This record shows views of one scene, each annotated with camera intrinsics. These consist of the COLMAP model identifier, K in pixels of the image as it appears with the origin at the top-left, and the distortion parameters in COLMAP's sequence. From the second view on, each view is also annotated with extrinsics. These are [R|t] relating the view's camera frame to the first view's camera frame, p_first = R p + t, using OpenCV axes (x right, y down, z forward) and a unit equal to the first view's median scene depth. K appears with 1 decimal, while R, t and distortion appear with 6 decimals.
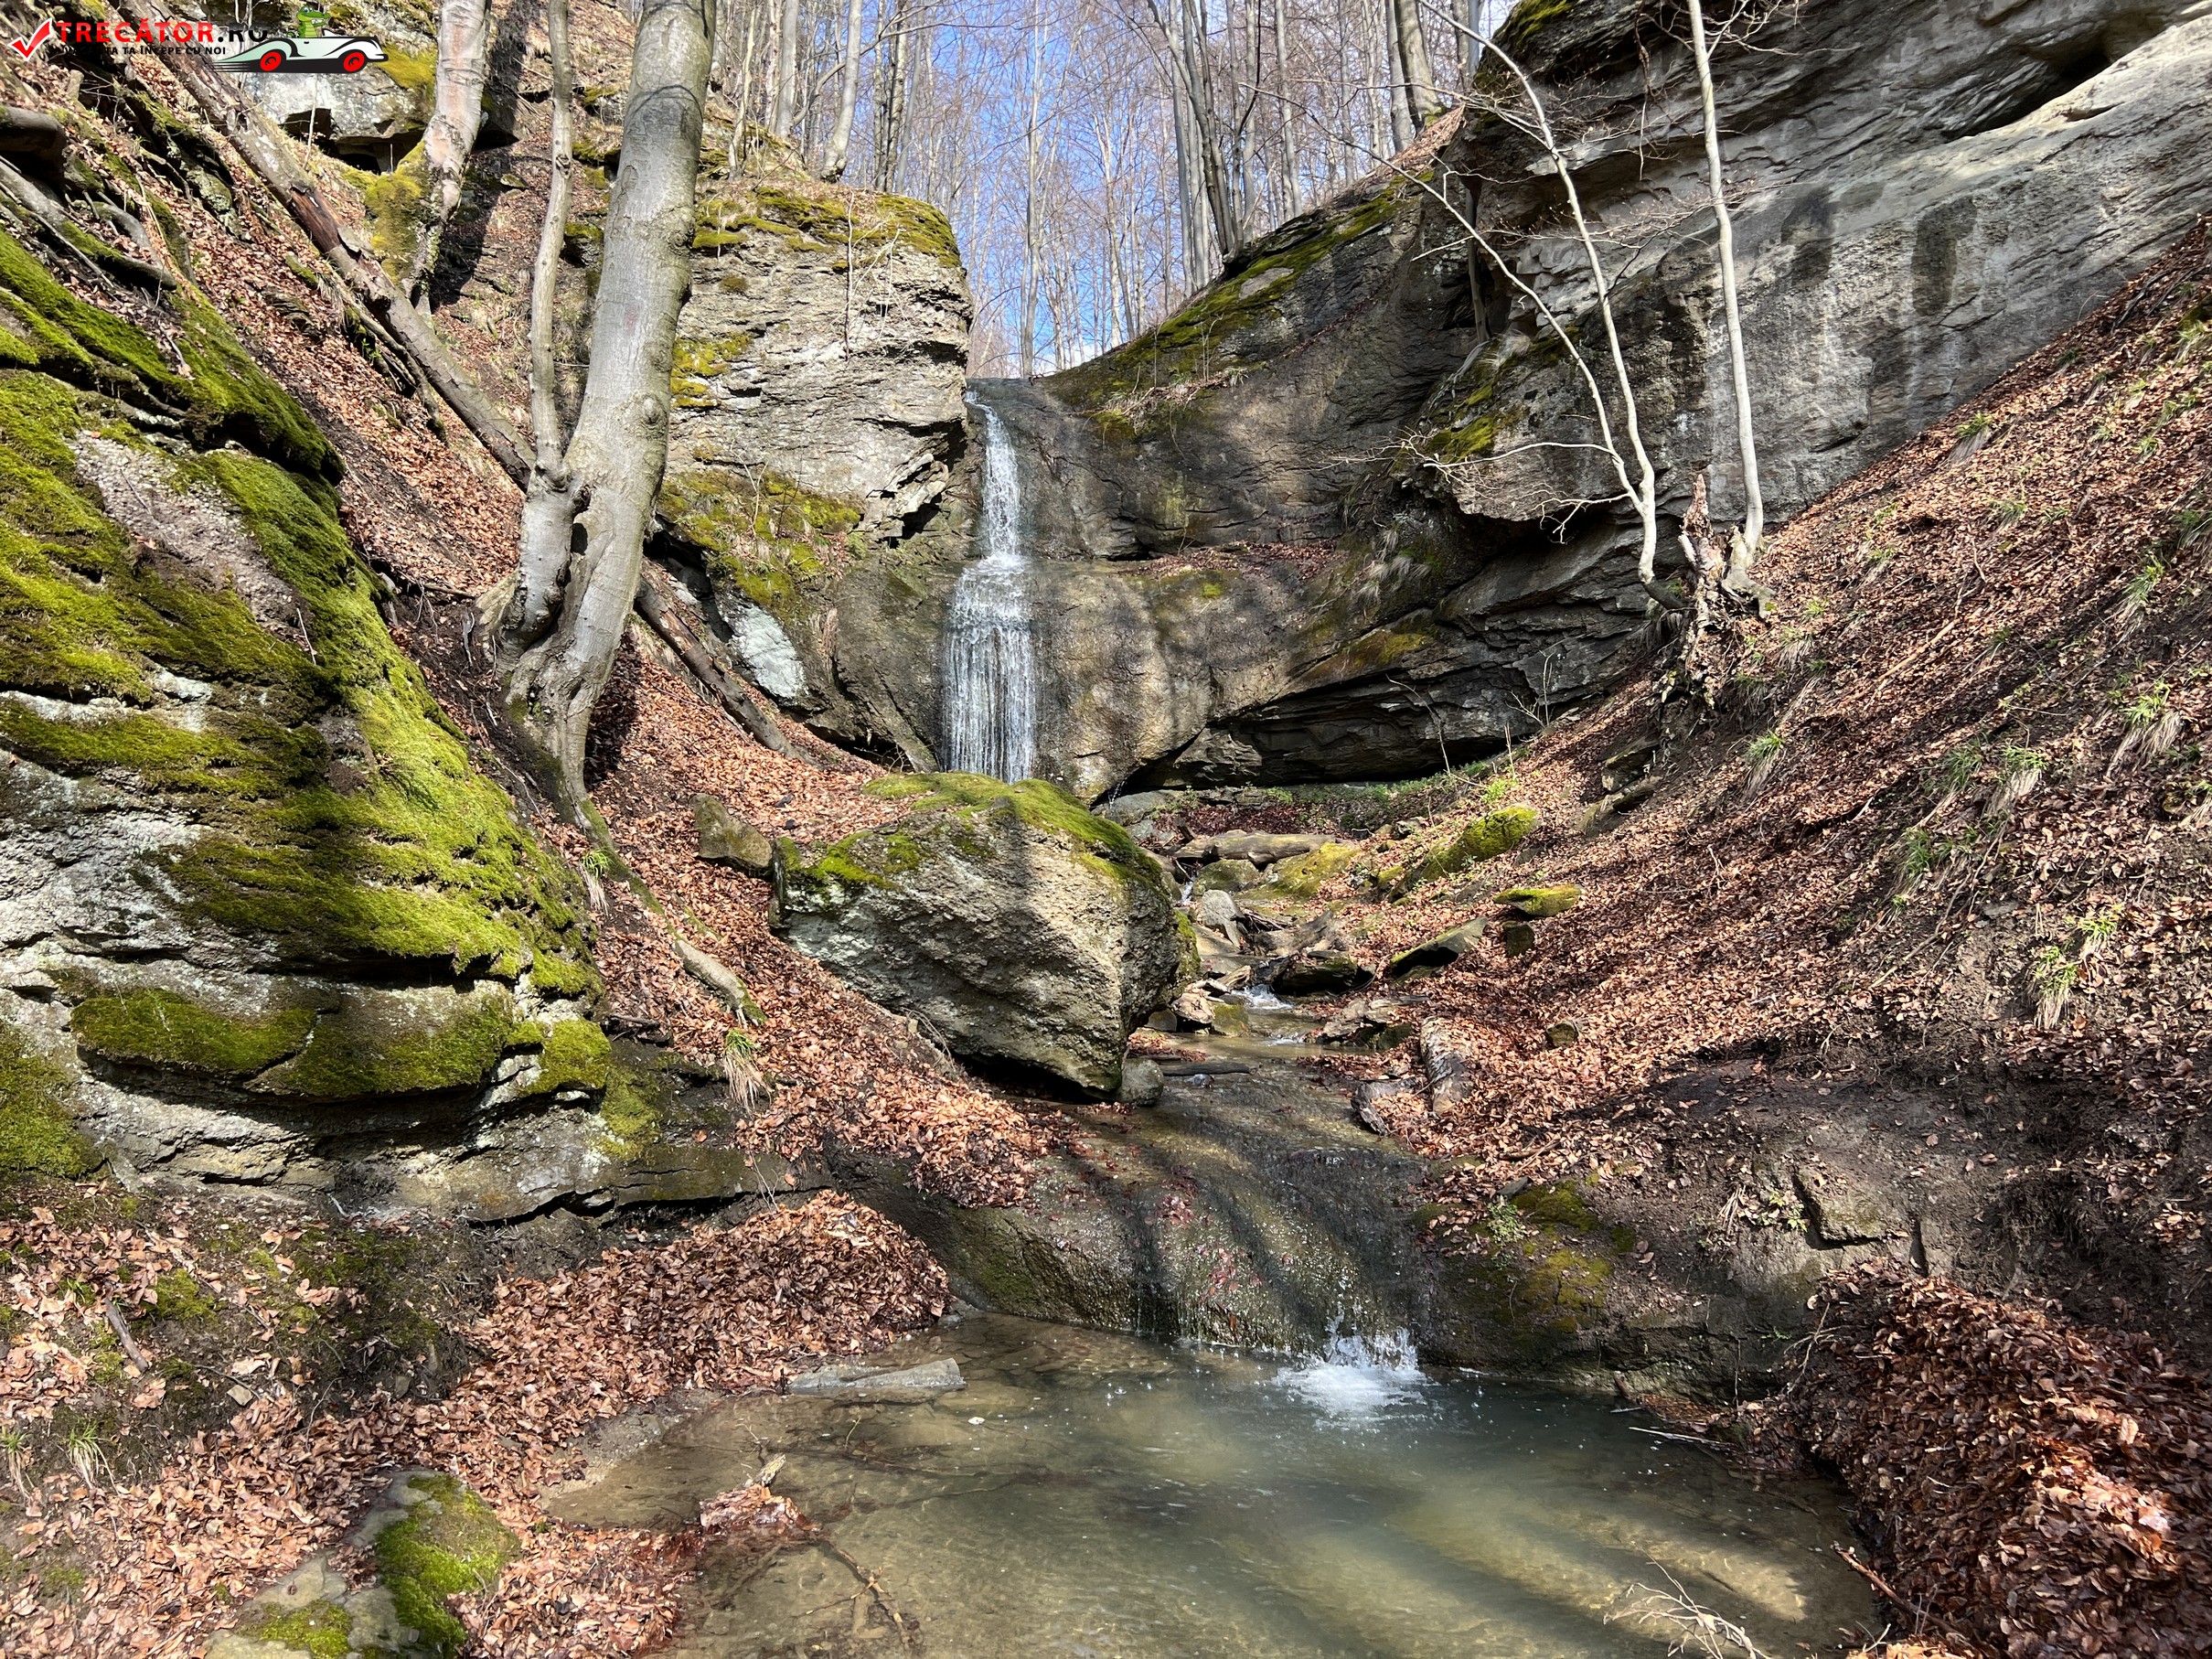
lens RADIAL K [[1664.9, 0, 1102.9], [0, 1664.9, 820.2], [0, 0, 1]] dist [0.010160, -0.011897]
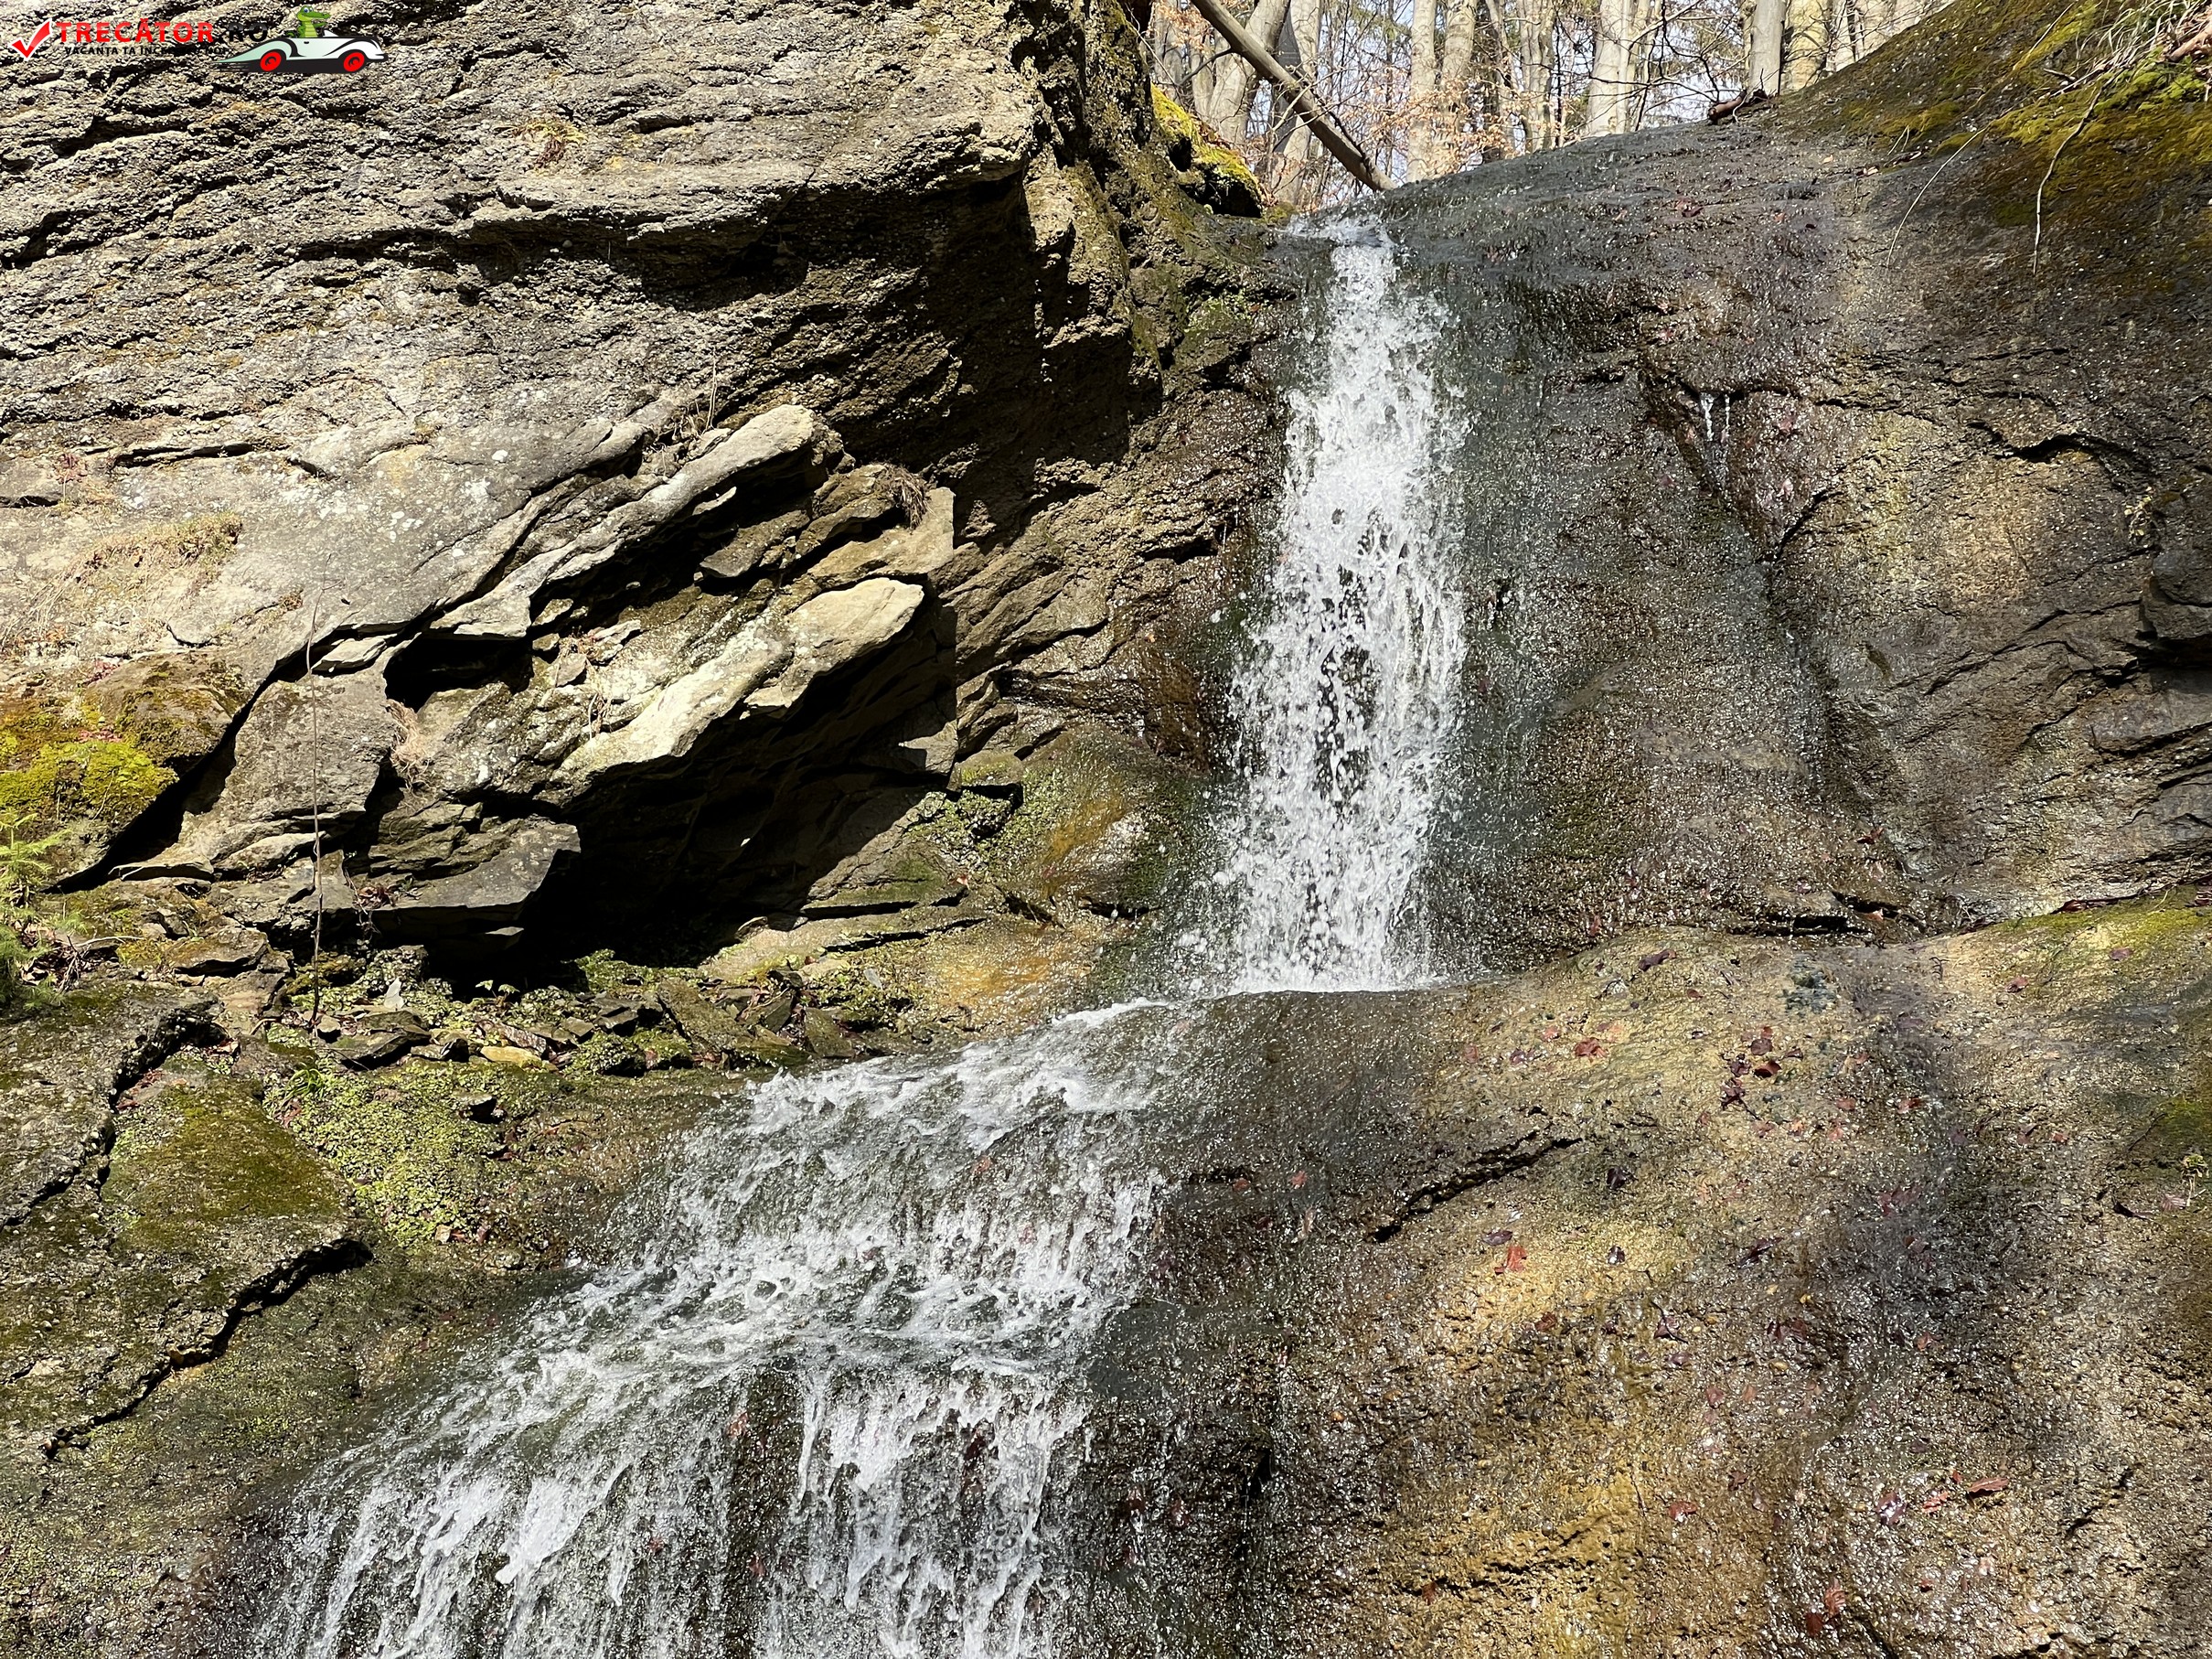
lens RADIAL K [[4981.7, 0, 1106.3], [0, 4981.7, 829.7], [0, 0, 1]] dist [0.015098, 0.000000]
pose [[0.895977, -0.145086, -0.419733, 0.139343], [-0.011791, 0.937025, -0.349064, -0.032253], [0.443945, 0.317702, 0.837842, 0.836656]]
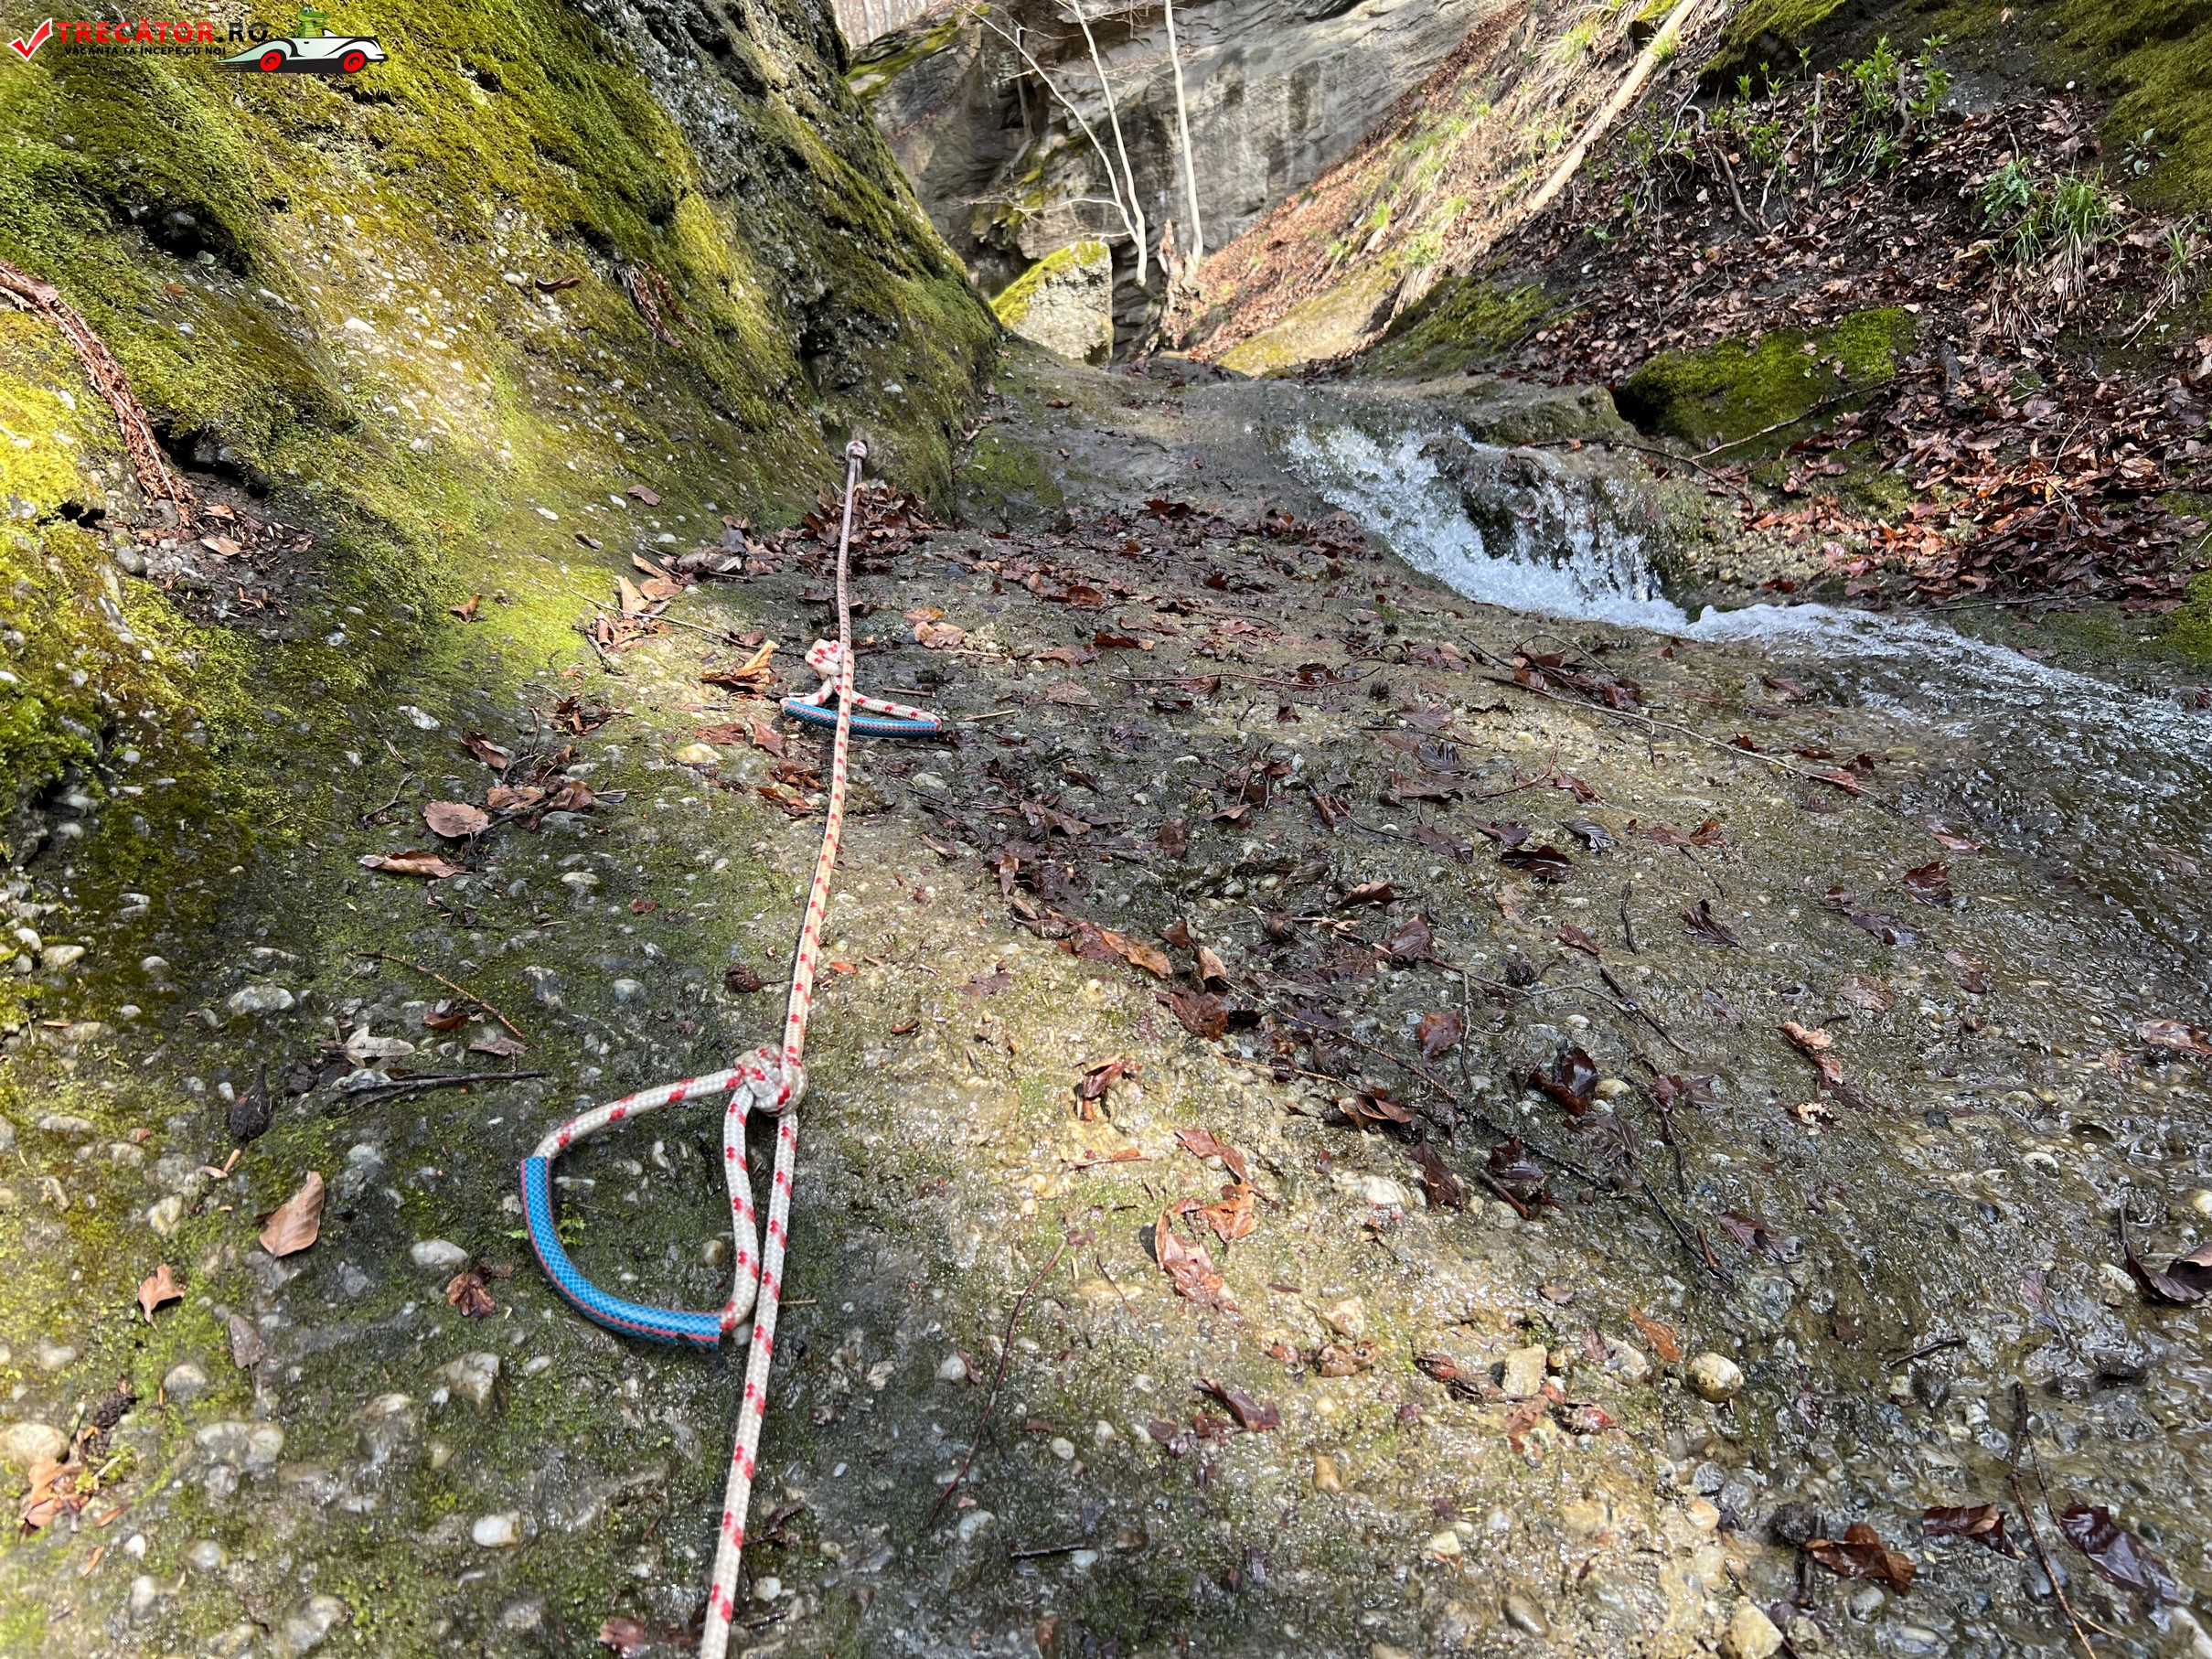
lens RADIAL K [[1664.9, 0, 1103.9], [0, 1664.9, 834.3], [0, 0, 1]] dist [0.010160, -0.011897]
pose [[0.960760, -0.061935, 0.270380, -0.168005], [0.031312, 0.992739, 0.116140, 0.174661], [-0.275610, -0.103117, 0.955723, -0.550532]]
